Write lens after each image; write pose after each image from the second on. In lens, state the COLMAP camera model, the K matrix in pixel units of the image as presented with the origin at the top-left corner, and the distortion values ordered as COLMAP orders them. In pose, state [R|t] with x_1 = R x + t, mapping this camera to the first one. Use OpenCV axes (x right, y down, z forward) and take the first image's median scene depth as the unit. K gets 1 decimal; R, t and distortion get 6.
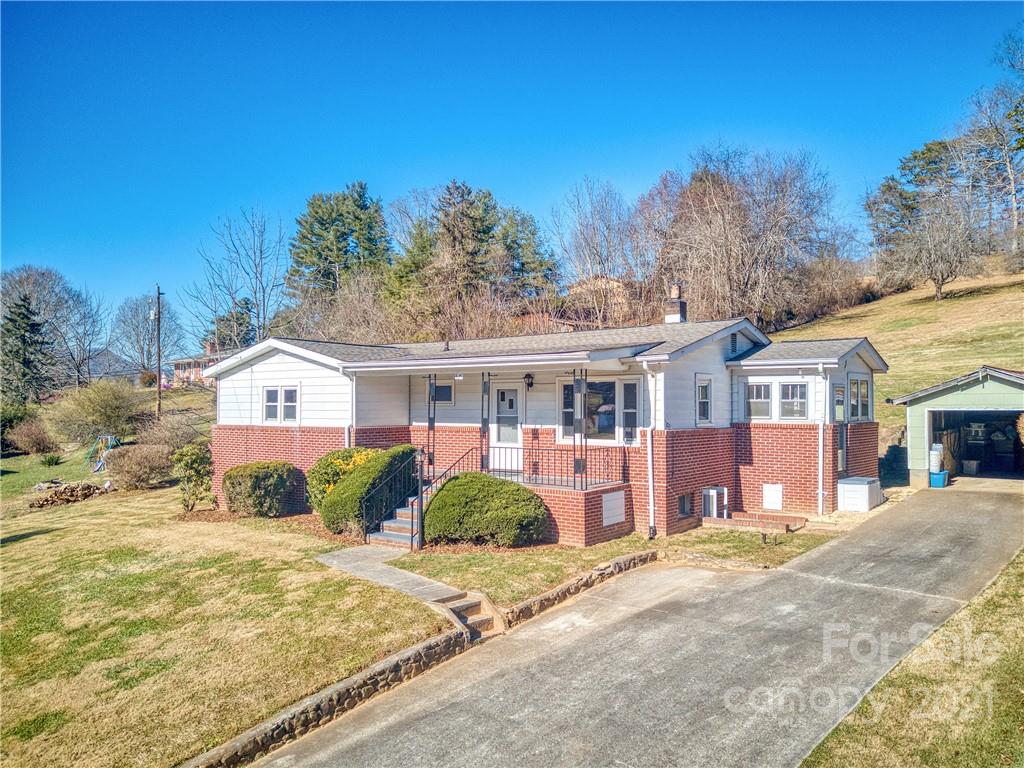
lens RADIAL K [[810.6, 0, 512.0], [0, 810.6, 384.0], [0, 0, 1]] dist [0.008176, -0.006008]
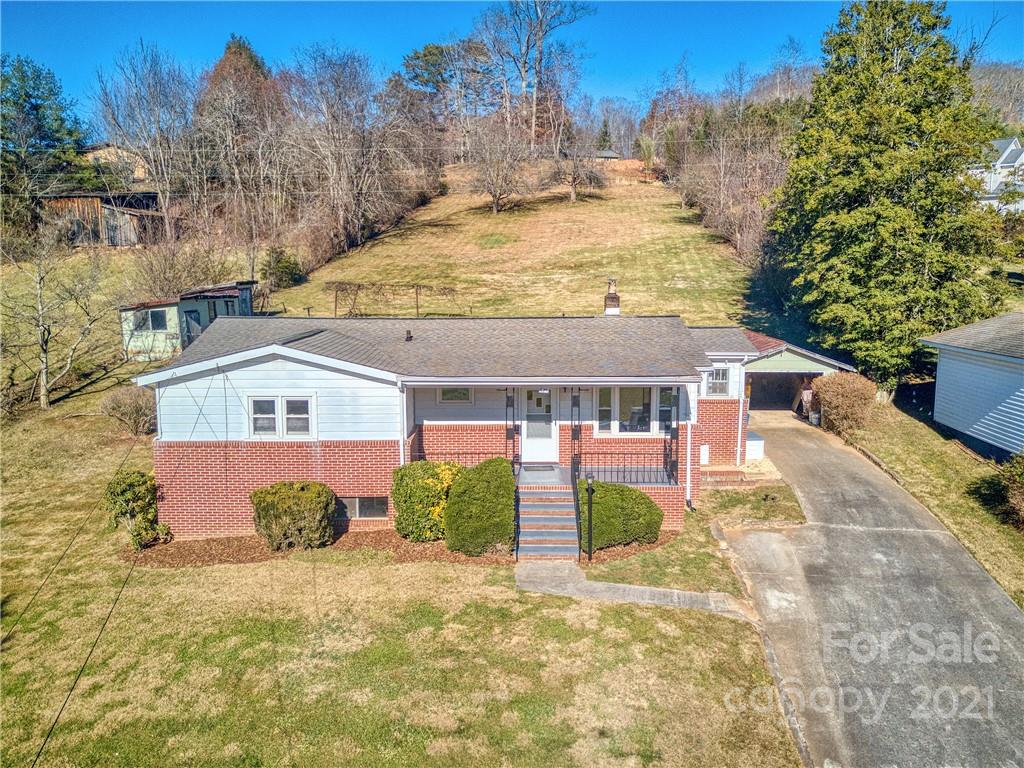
lens RADIAL K [[810.6, 0, 512.0], [0, 810.6, 384.0], [0, 0, 1]] dist [0.008176, -0.006008]
pose [[0.791415, -0.084750, 0.605376, -0.664958], [-0.015634, 0.987212, 0.158643, -0.166316], [-0.611080, -0.135017, 0.779969, 0.165115]]
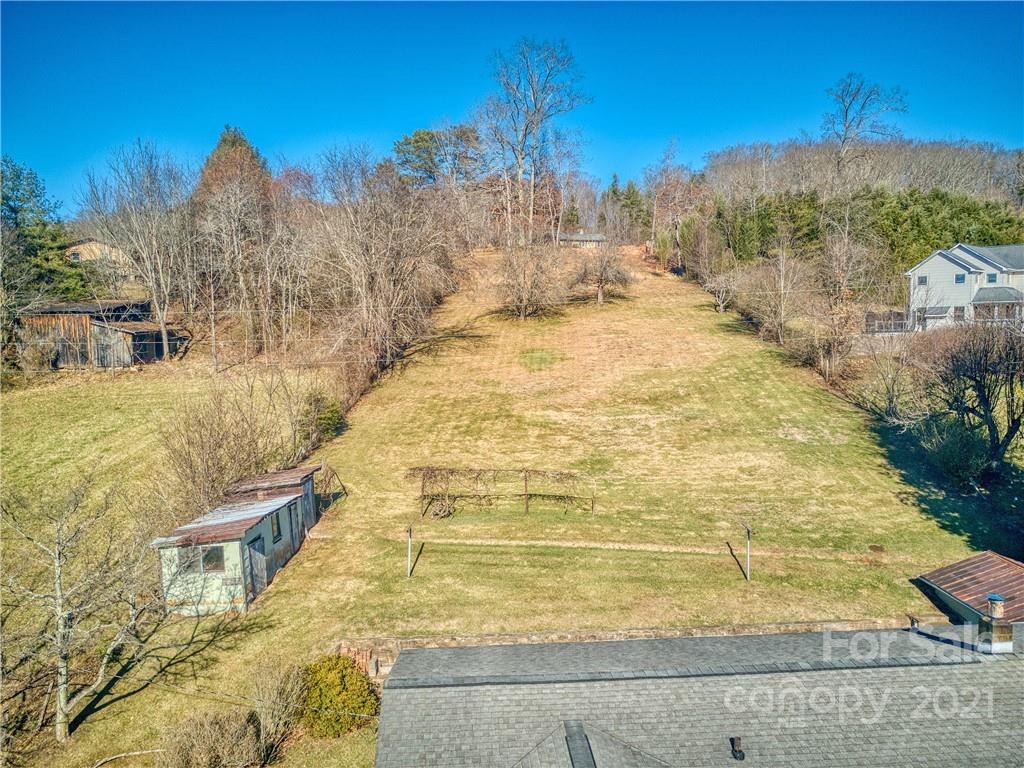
lens RADIAL K [[783.3, 0, 512.0], [0, 783.3, 384.0], [0, 0, 1]] dist [0.008051, 0.003521]
pose [[0.755881, -0.054567, 0.652431, -0.632431], [-0.005788, 0.995925, 0.090001, -0.403853], [-0.654684, -0.071806, 0.752485, 0.796404]]
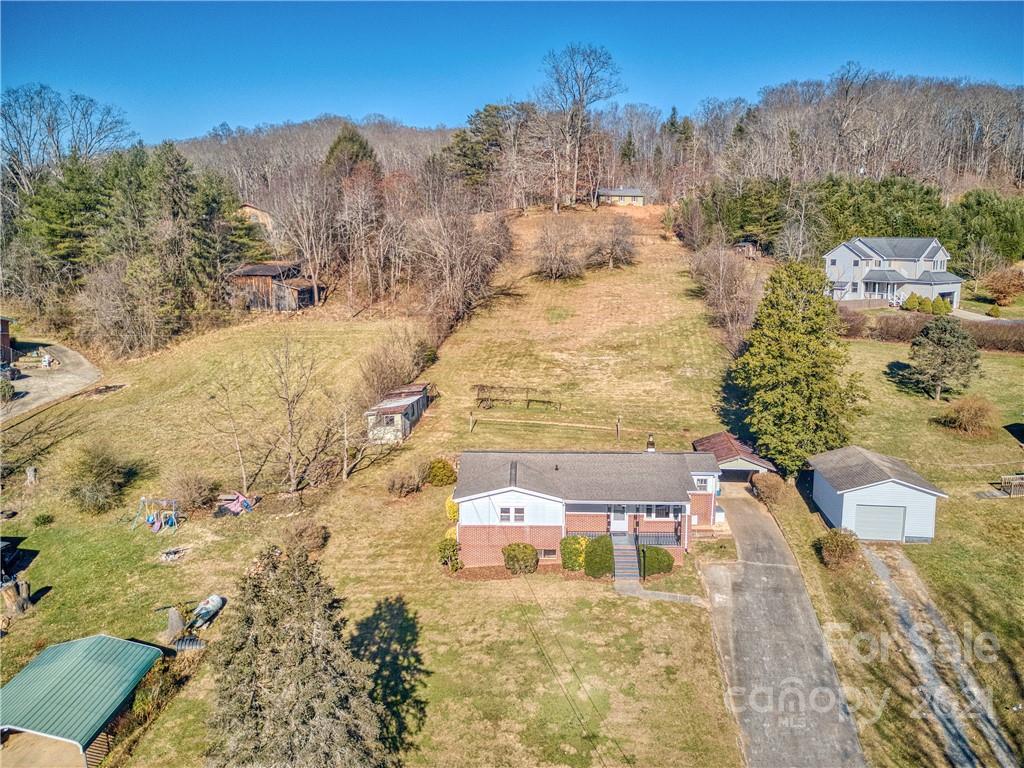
lens RADIAL K [[774.7, 0, 539.7], [0, 774.7, 337.1], [0, 0, 1]] dist [0.008454, -0.002503]
pose [[0.788678, -0.066010, 0.611252, -1.521925], [-0.029261, 0.989063, 0.144565, -0.770882], [-0.614110, -0.131902, 0.778120, -0.577853]]
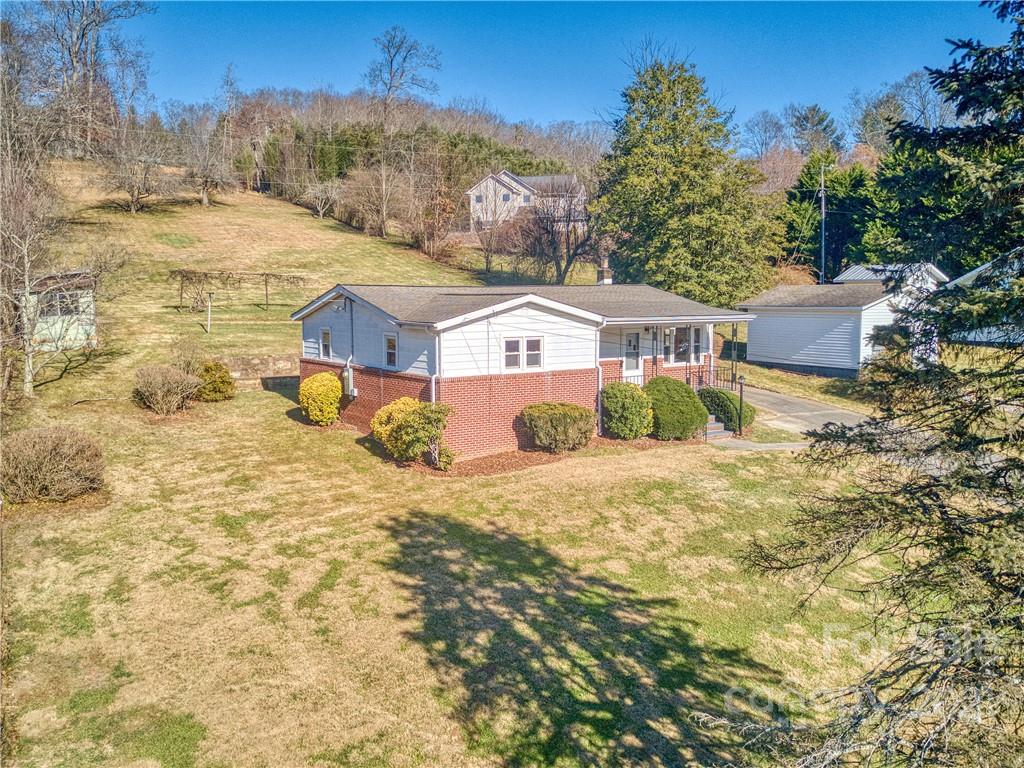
lens RADIAL K [[858.5, 0, 456.2], [0, 858.5, 369.0], [0, 0, 1]] dist [0.007352, -0.087061]
pose [[0.342042, -0.084237, 0.935901, -1.515858], [-0.025345, 0.994785, 0.098800, -0.071868], [-0.939343, -0.057514, 0.338123, 0.736716]]
